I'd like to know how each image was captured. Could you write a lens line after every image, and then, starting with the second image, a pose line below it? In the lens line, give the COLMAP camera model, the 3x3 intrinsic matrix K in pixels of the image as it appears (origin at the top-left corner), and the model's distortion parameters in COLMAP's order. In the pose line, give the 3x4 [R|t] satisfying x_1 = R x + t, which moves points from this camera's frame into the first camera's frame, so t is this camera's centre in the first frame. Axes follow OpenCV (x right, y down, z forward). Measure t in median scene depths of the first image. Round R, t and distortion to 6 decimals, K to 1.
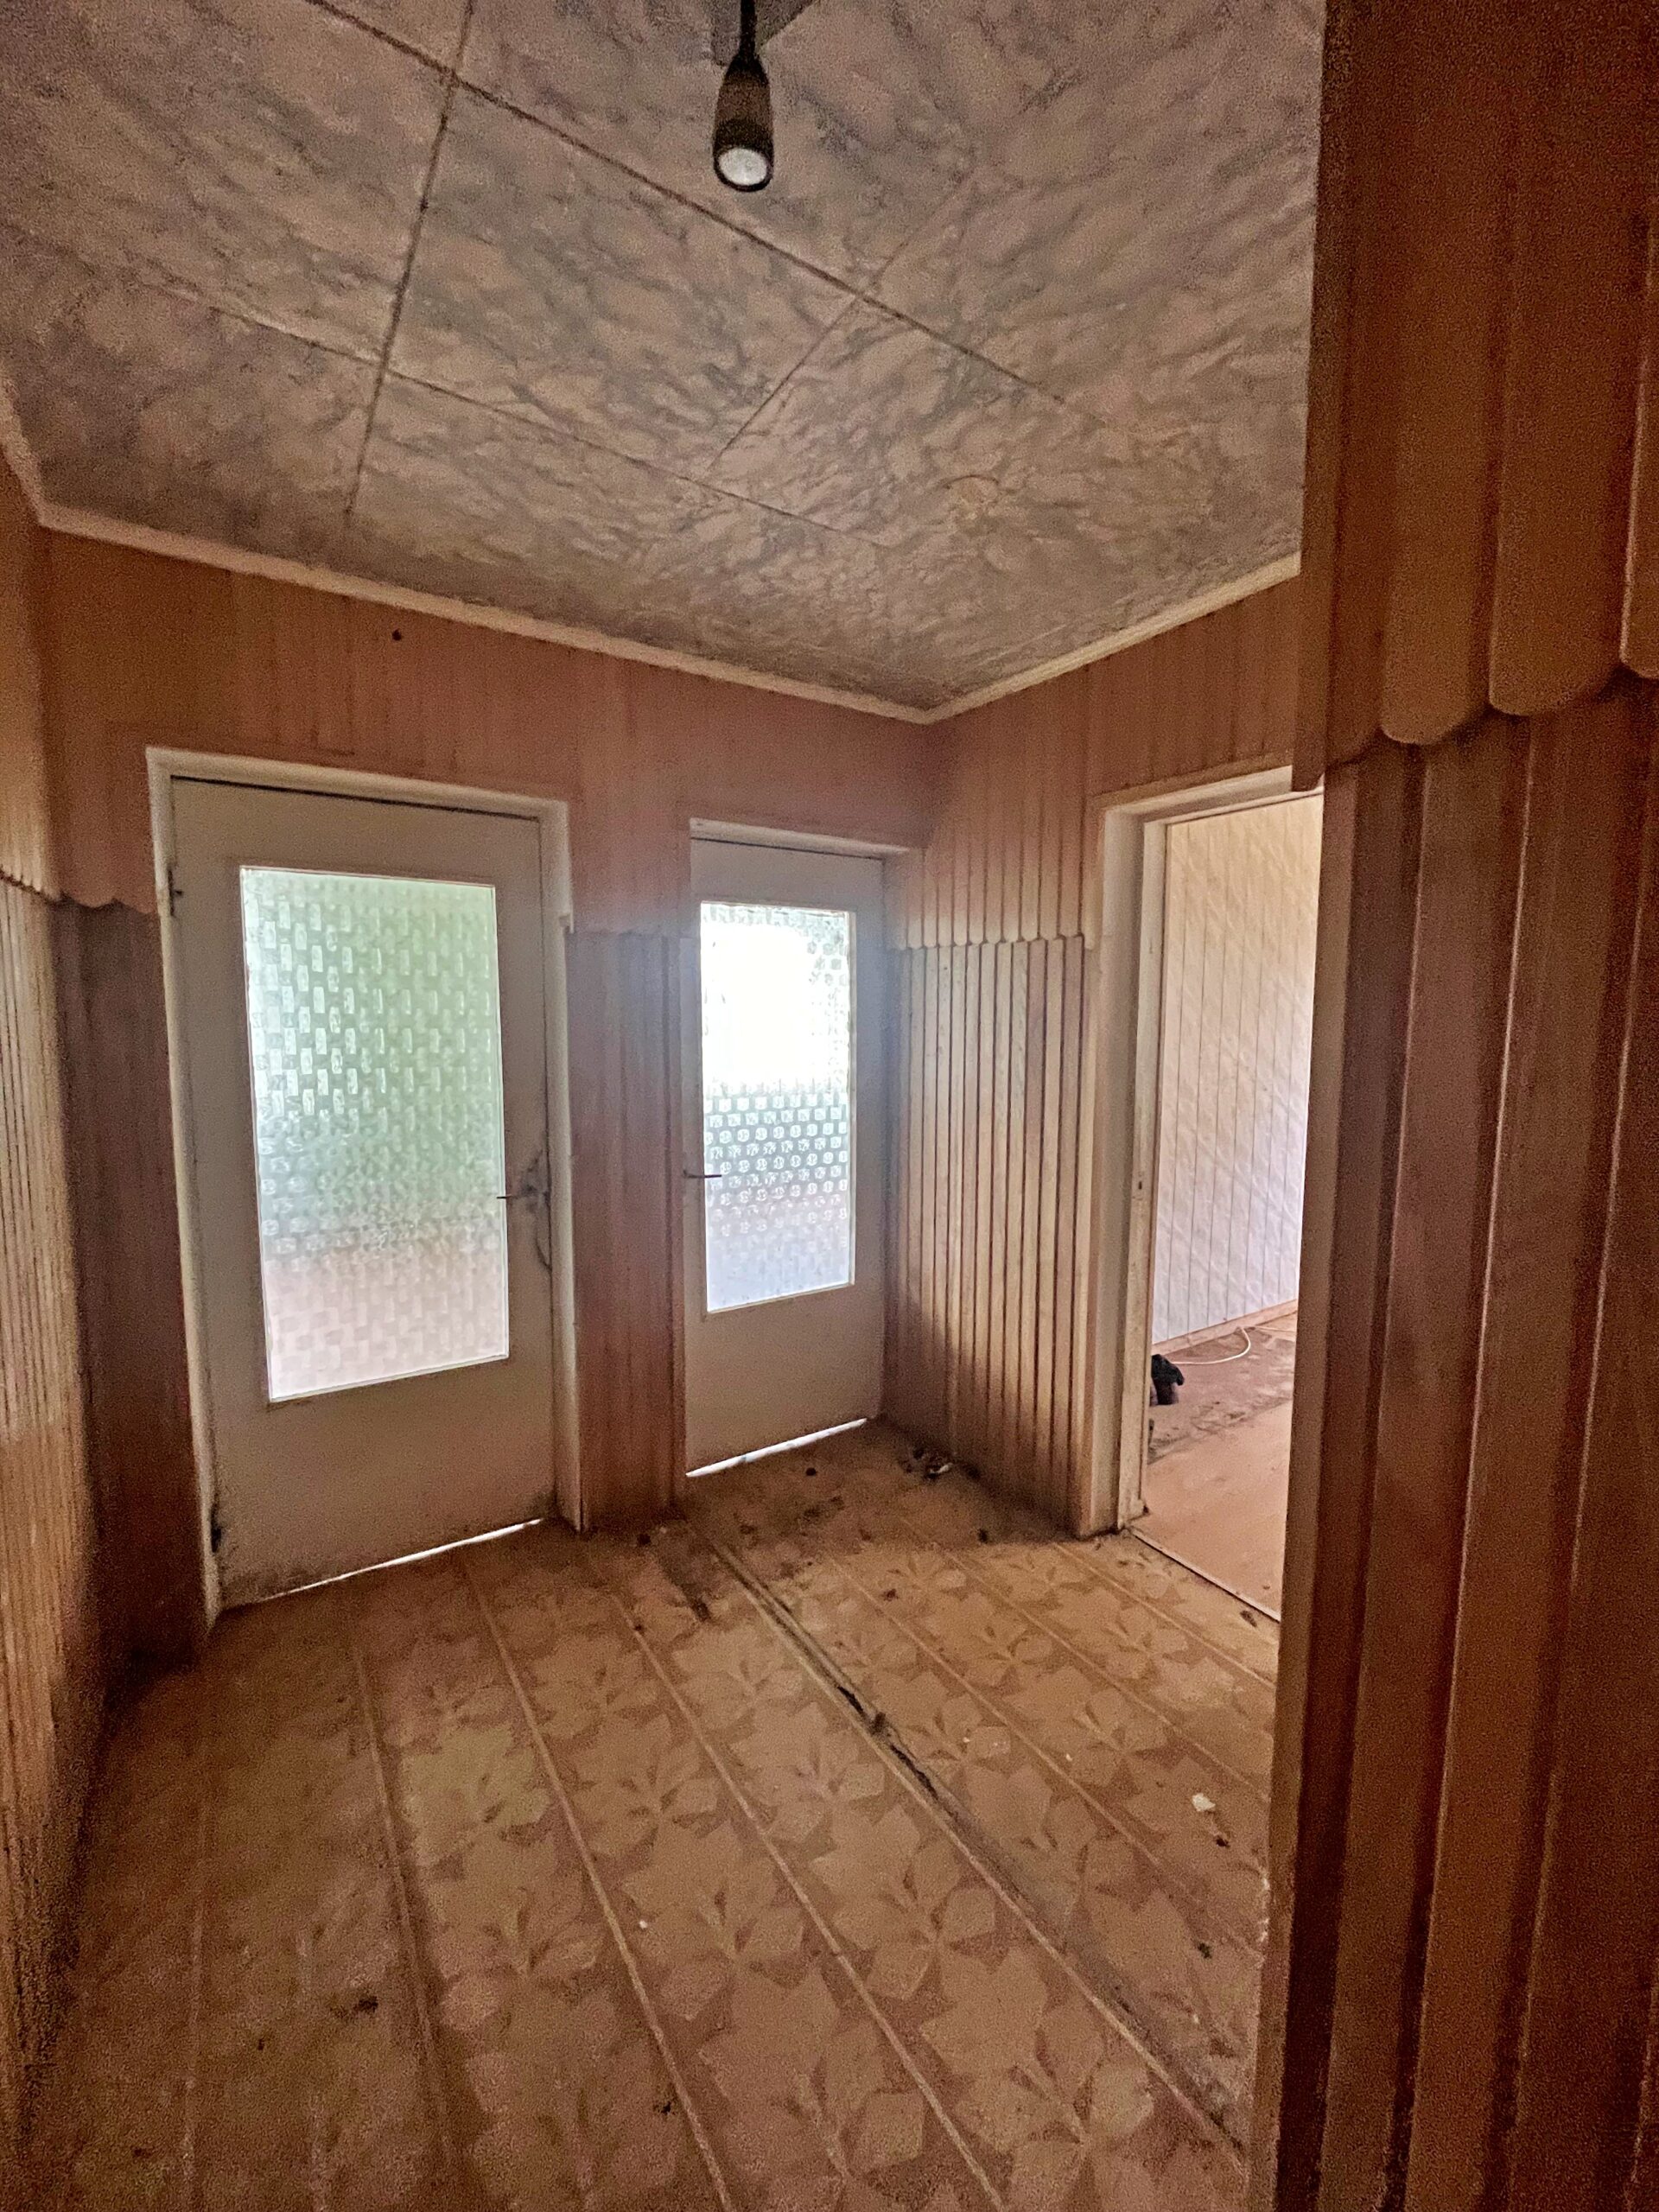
lens RADIAL K [[891.5, 0, 822.7], [0, 891.5, 1101.4], [0, 0, 1]] dist [-0.003737, 0.001136]
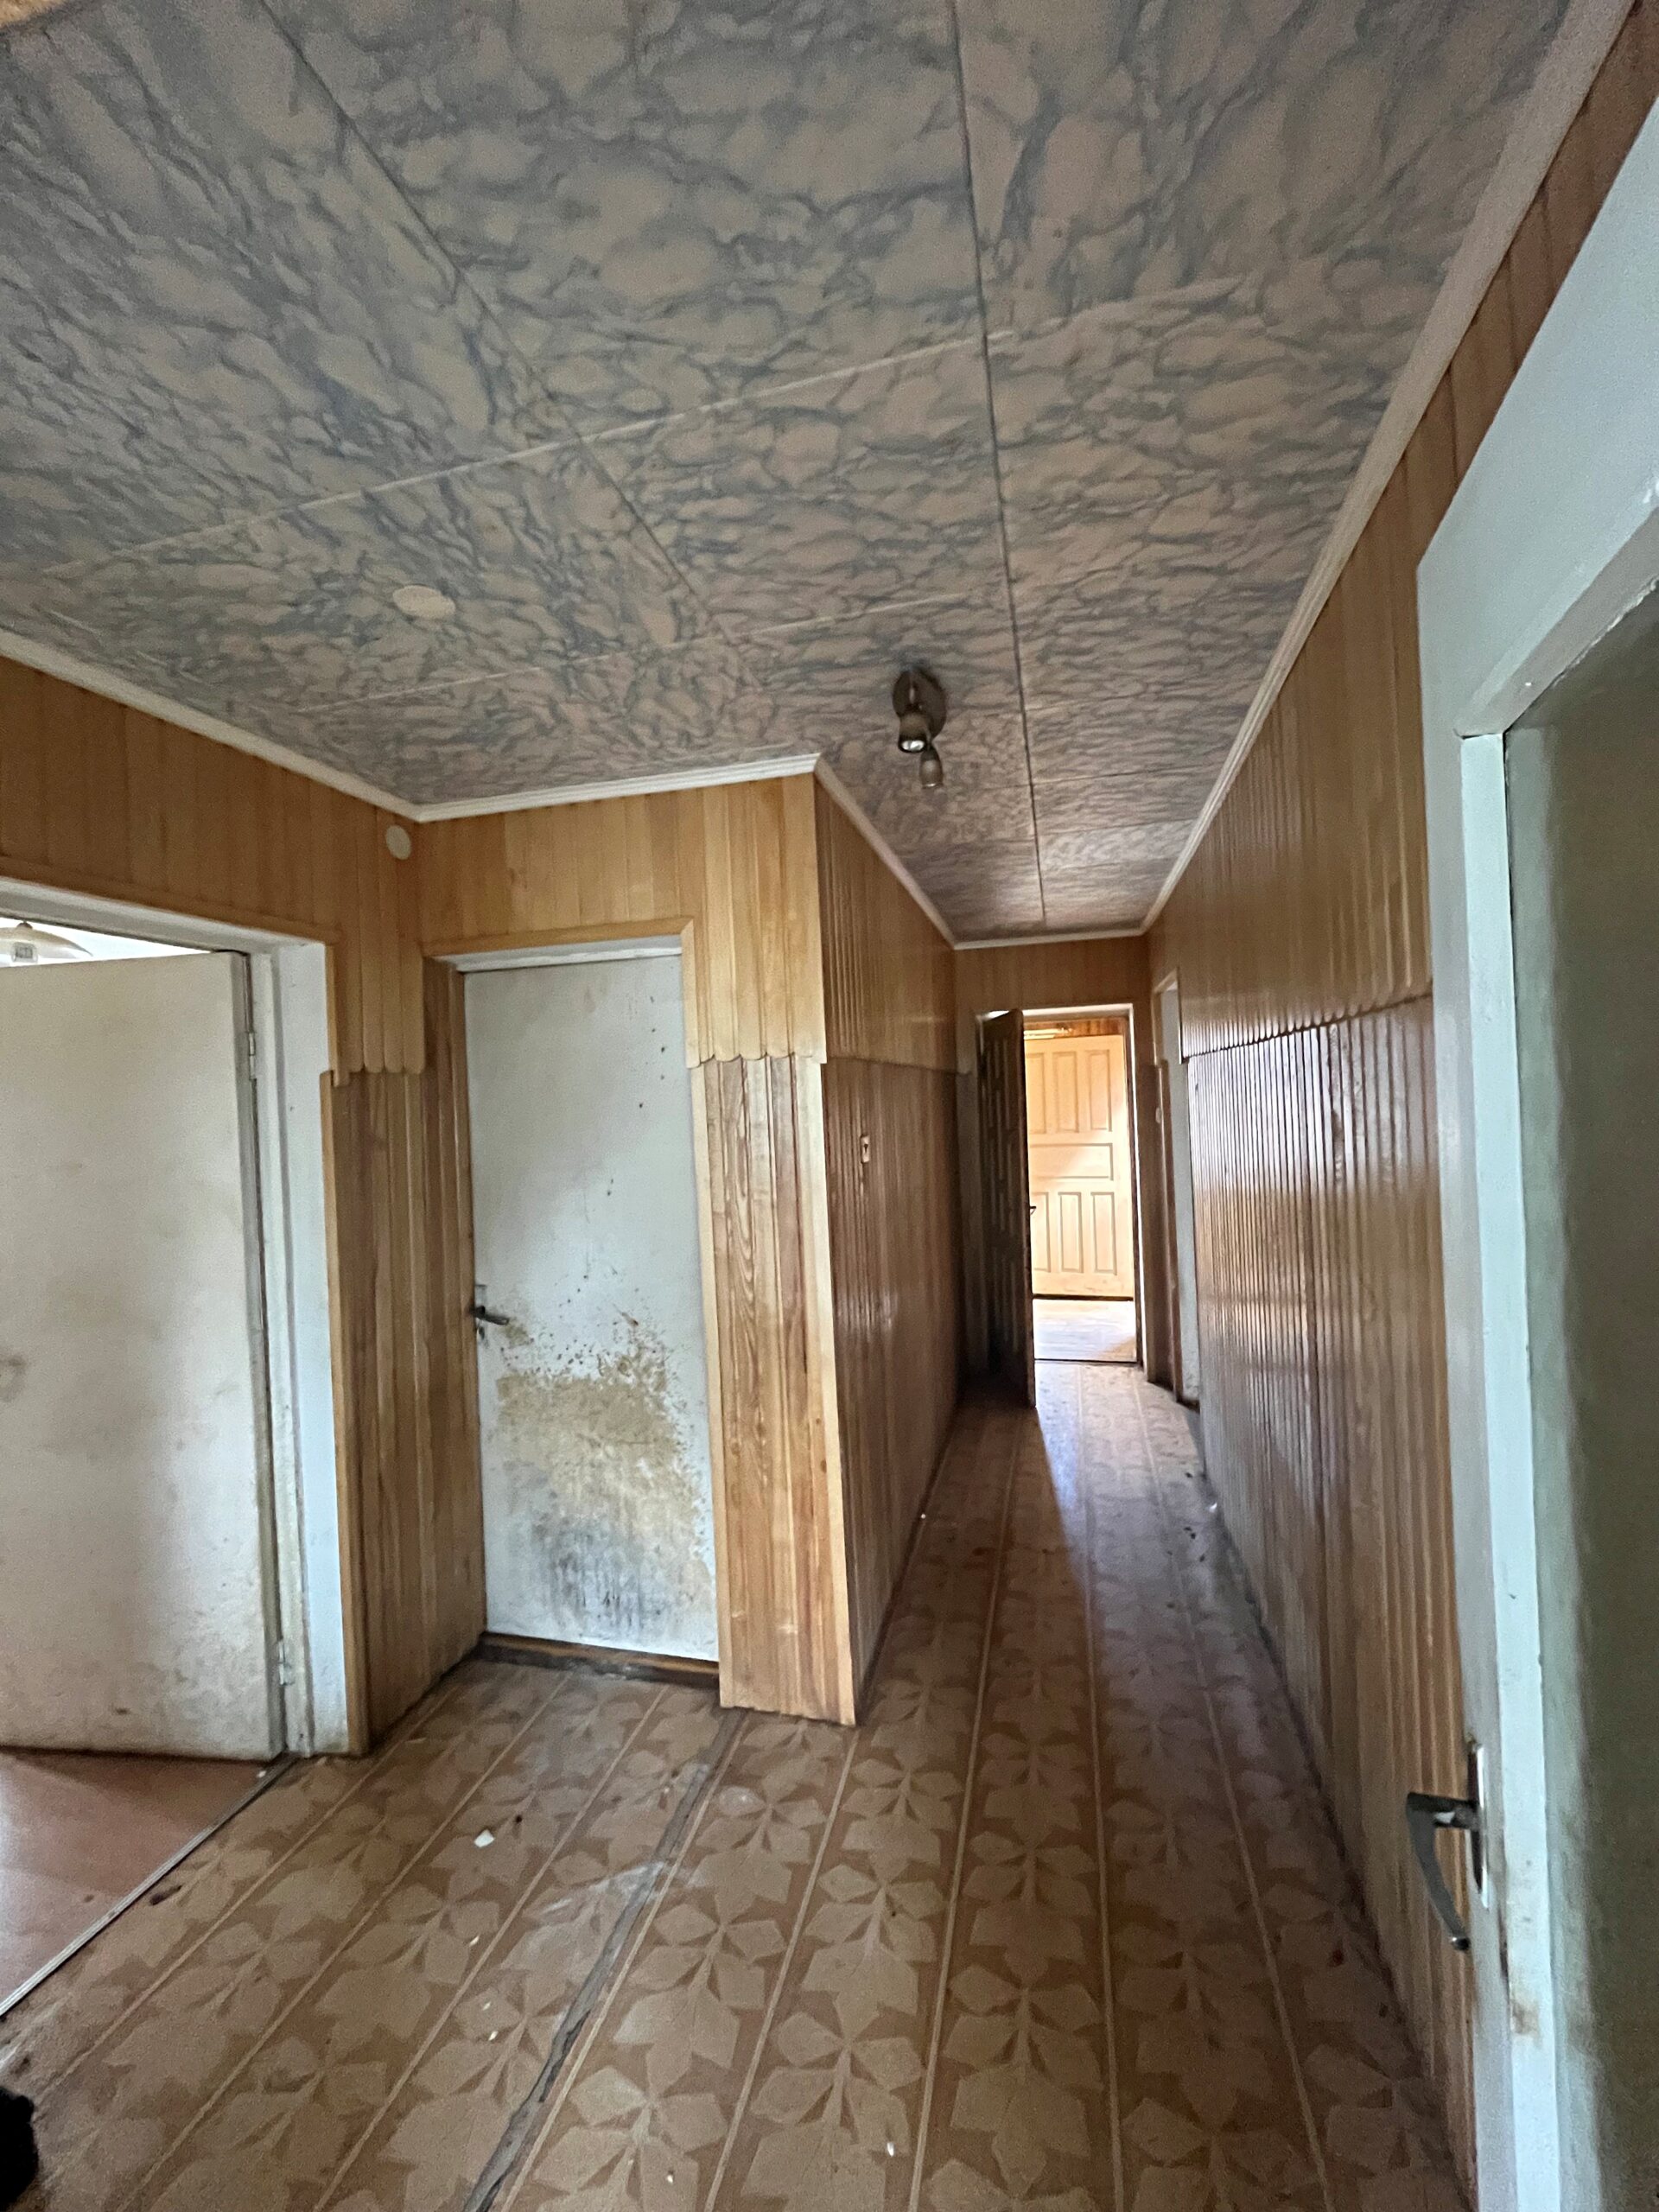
lens RADIAL K [[891.5, 0, 826.6], [0, 891.5, 1098.6], [0, 0, 1]] dist [-0.003737, 0.001136]
pose [[-0.670432, 0.021581, 0.741657, -0.888558], [0.111358, 0.991182, 0.071822, -0.228359], [-0.733567, 0.130741, -0.666923, 1.575338]]
